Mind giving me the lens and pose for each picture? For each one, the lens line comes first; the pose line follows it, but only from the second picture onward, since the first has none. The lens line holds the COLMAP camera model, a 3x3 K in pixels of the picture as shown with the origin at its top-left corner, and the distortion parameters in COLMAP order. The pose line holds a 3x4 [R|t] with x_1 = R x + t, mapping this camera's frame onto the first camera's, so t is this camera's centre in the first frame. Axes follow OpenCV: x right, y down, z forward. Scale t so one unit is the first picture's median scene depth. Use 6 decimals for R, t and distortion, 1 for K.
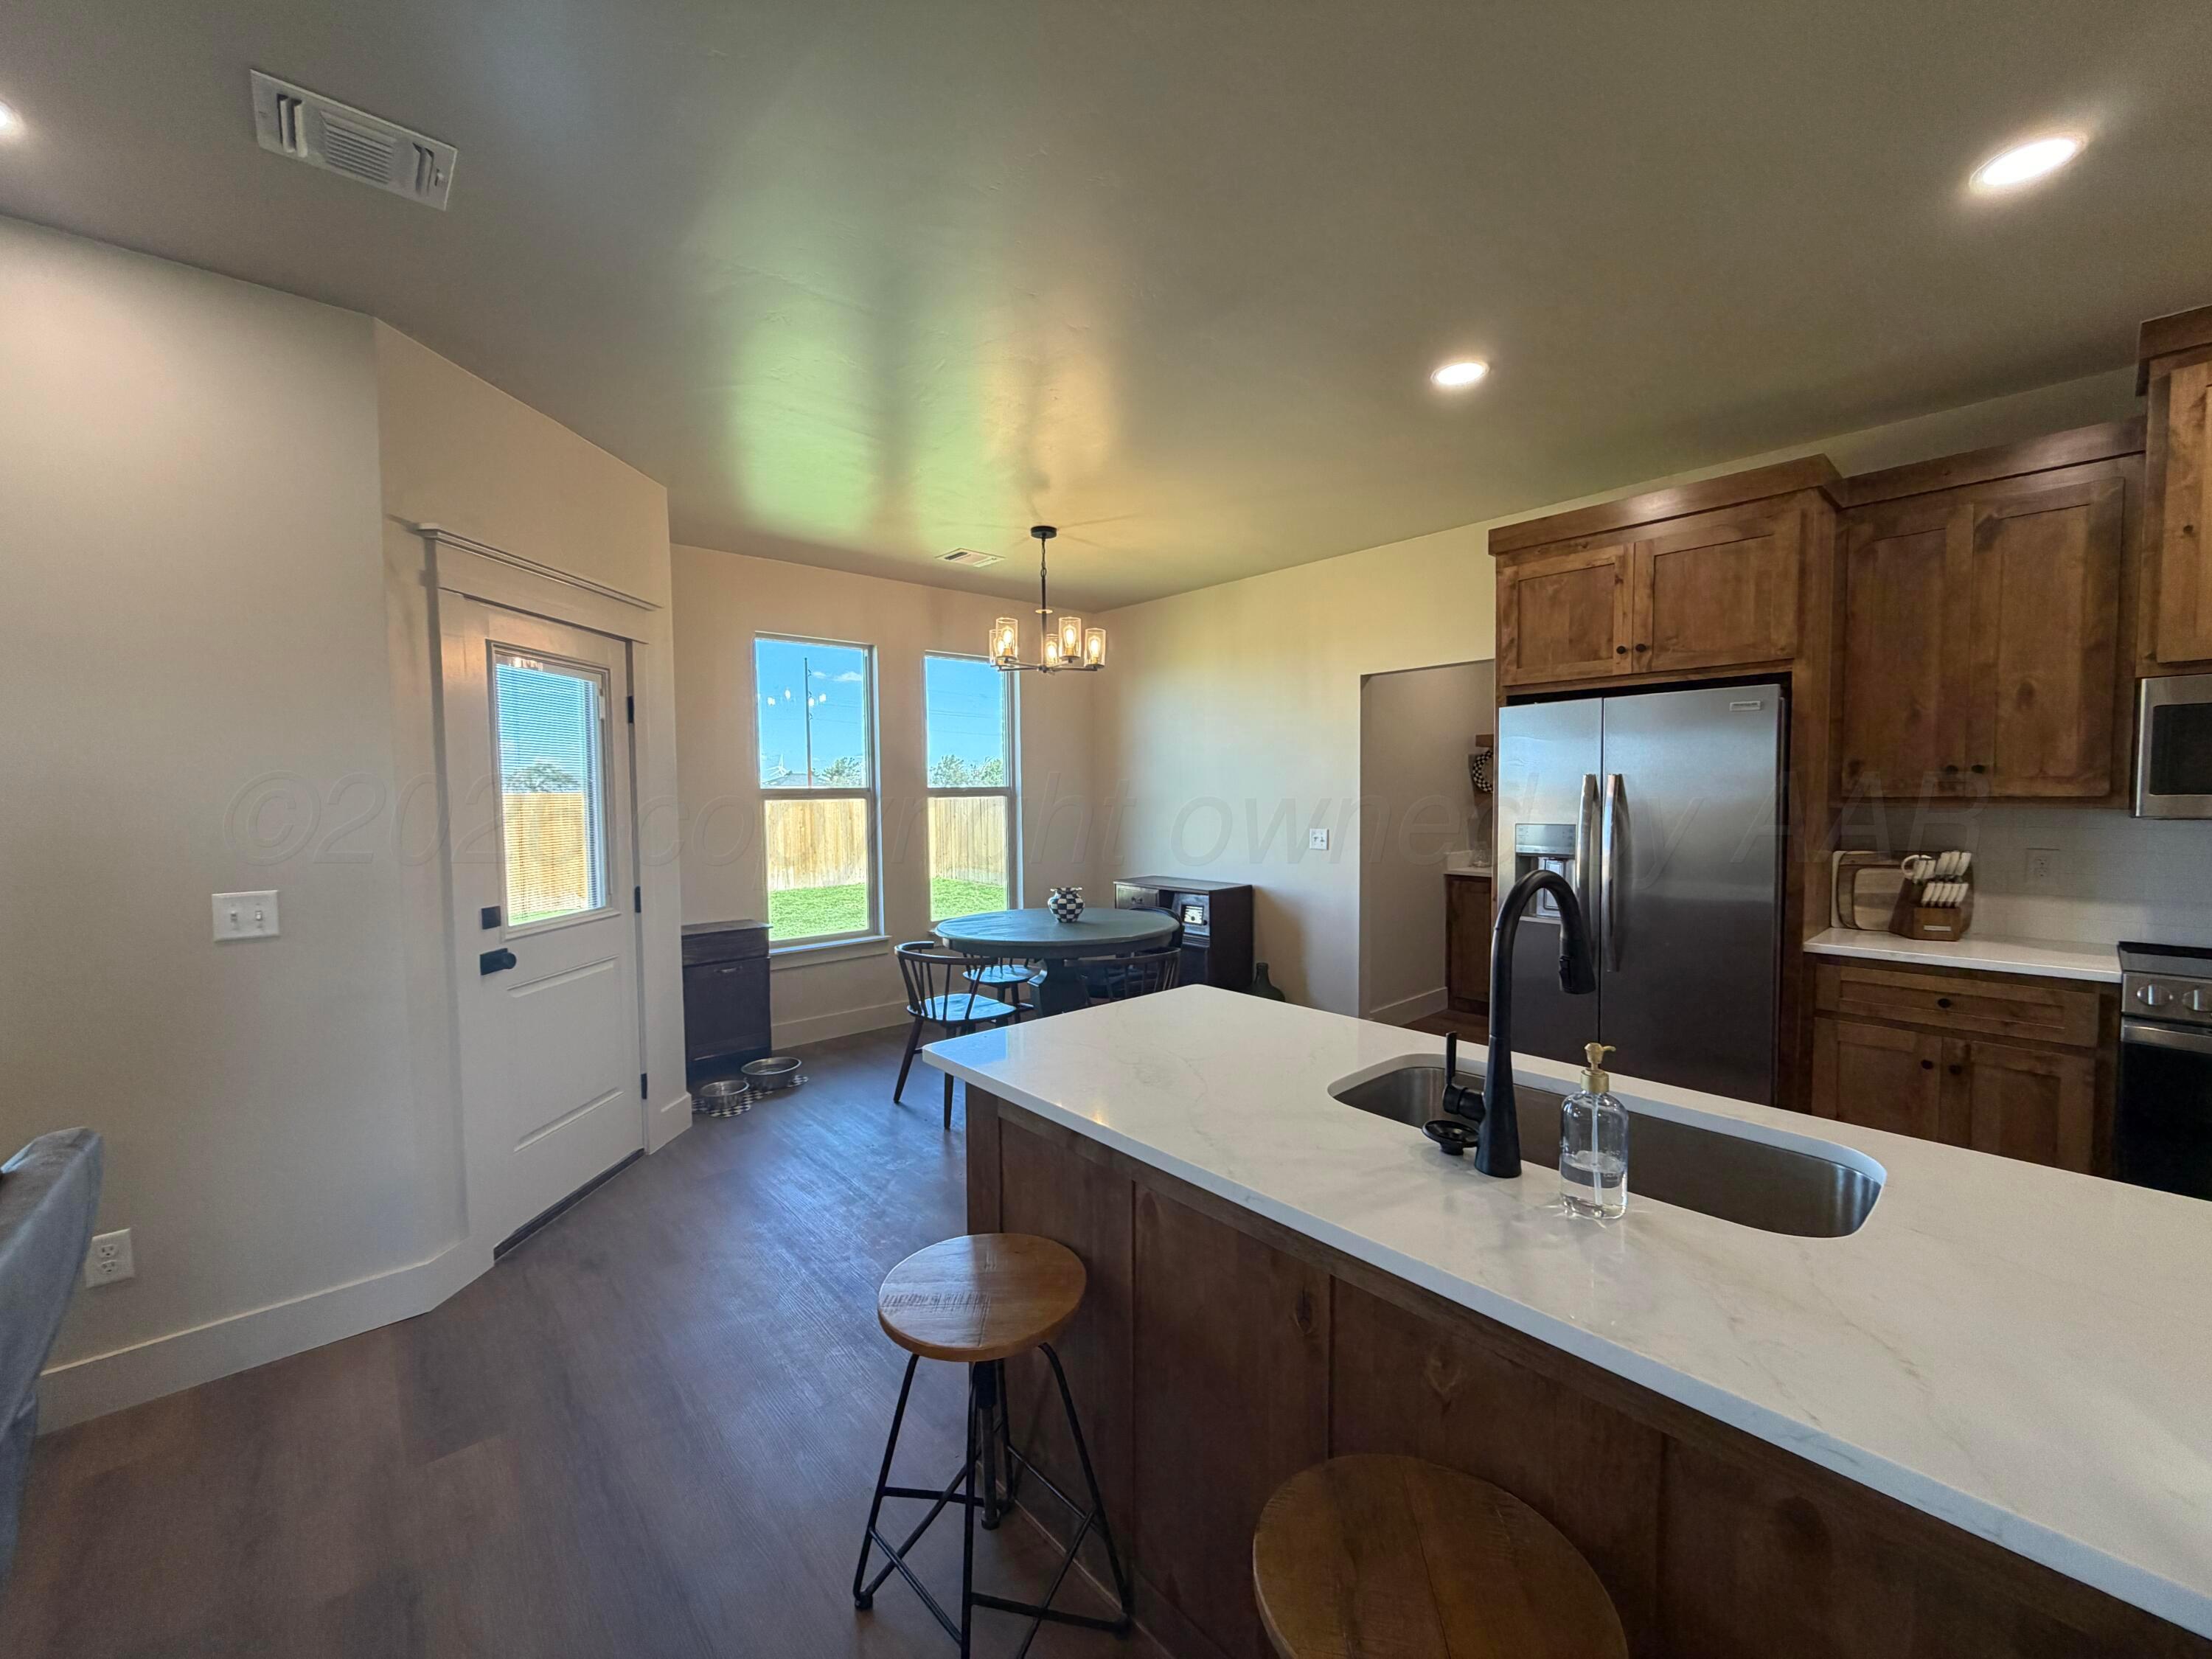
lens RADIAL K [[885.7, 0, 1106.0], [0, 885.7, 829.5], [0, 0, 1]] dist [-0.000012, -0.002911]
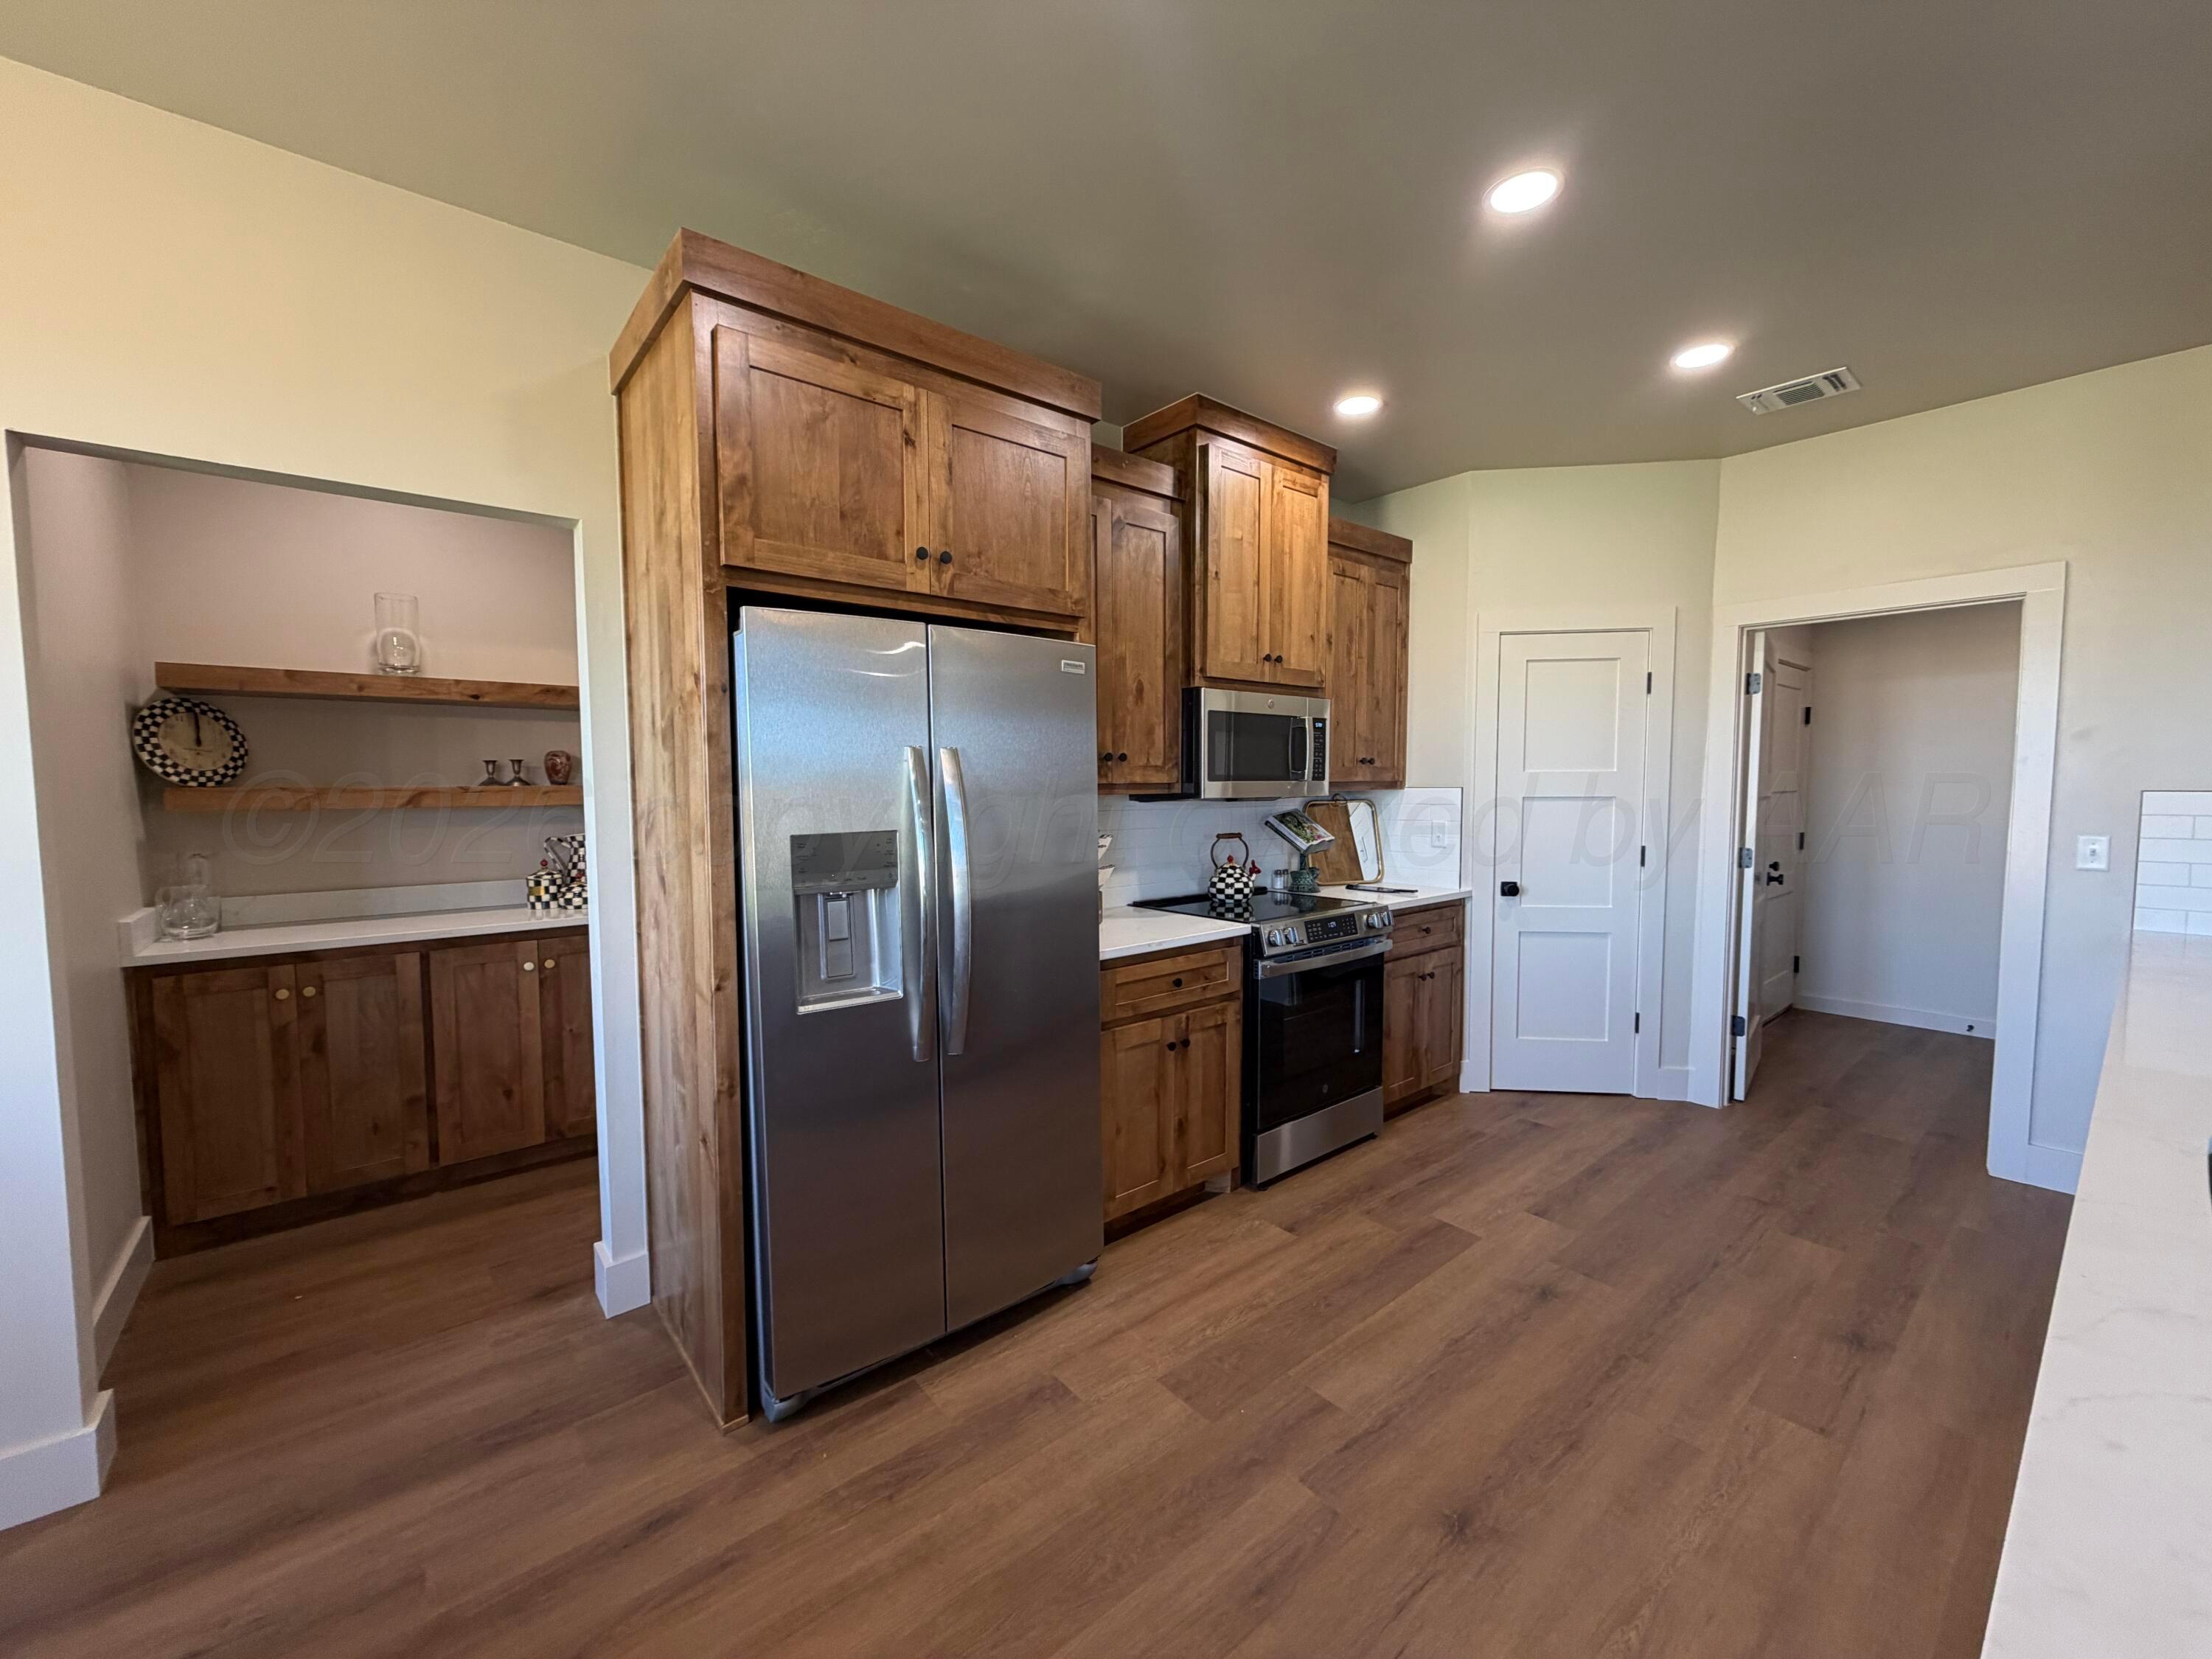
lens RADIAL K [[876.3, 0, 1097.6], [0, 876.3, 836.1], [0, 0, 1]] dist [0.000308, -0.000345]
pose [[0.041125, -0.053470, 0.997722, -0.068915], [0.048151, 0.997513, 0.051474, -0.033547], [-0.997993, 0.045924, 0.043598, 1.108454]]
